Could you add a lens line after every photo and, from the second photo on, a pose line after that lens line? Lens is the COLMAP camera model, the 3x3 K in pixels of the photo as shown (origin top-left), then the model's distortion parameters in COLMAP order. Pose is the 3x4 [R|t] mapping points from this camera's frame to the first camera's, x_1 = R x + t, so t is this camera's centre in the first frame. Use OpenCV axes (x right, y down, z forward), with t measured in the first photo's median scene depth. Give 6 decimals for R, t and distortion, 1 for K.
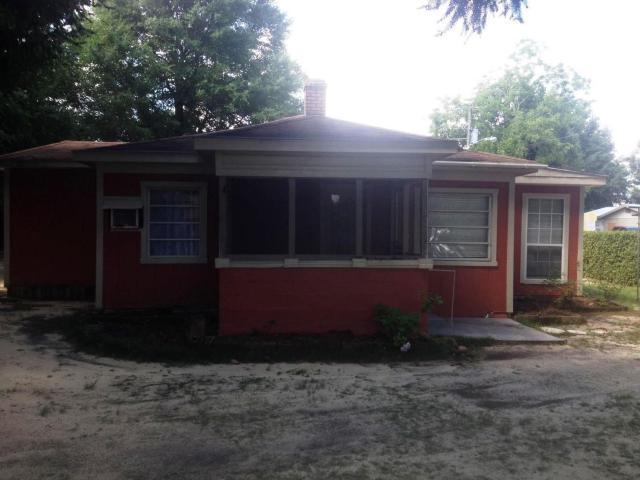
lens RADIAL K [[633.2, 0, 320.6], [0, 633.2, 244.5], [0, 0, 1]] dist [0.060296, 0.000000]
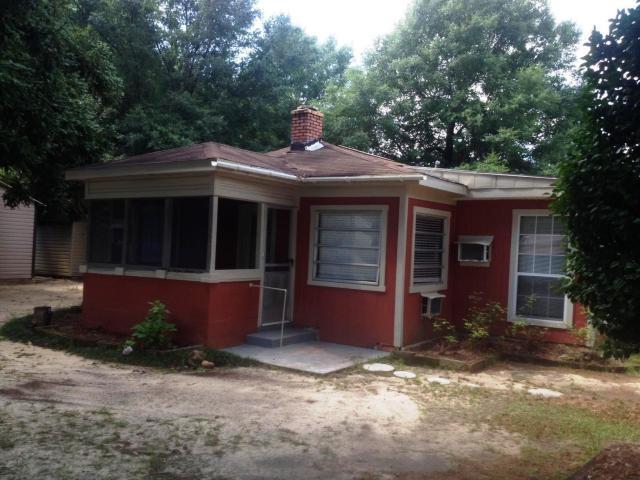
lens RADIAL K [[633.2, 0, 320.9], [0, 633.2, 237.2], [0, 0, 1]] dist [0.060296, 0.000000]
pose [[0.755683, 0.003375, -0.654929, 0.813590], [-0.044212, 0.997969, -0.045870, 0.002754], [0.653443, 0.063619, 0.754297, 0.280706]]
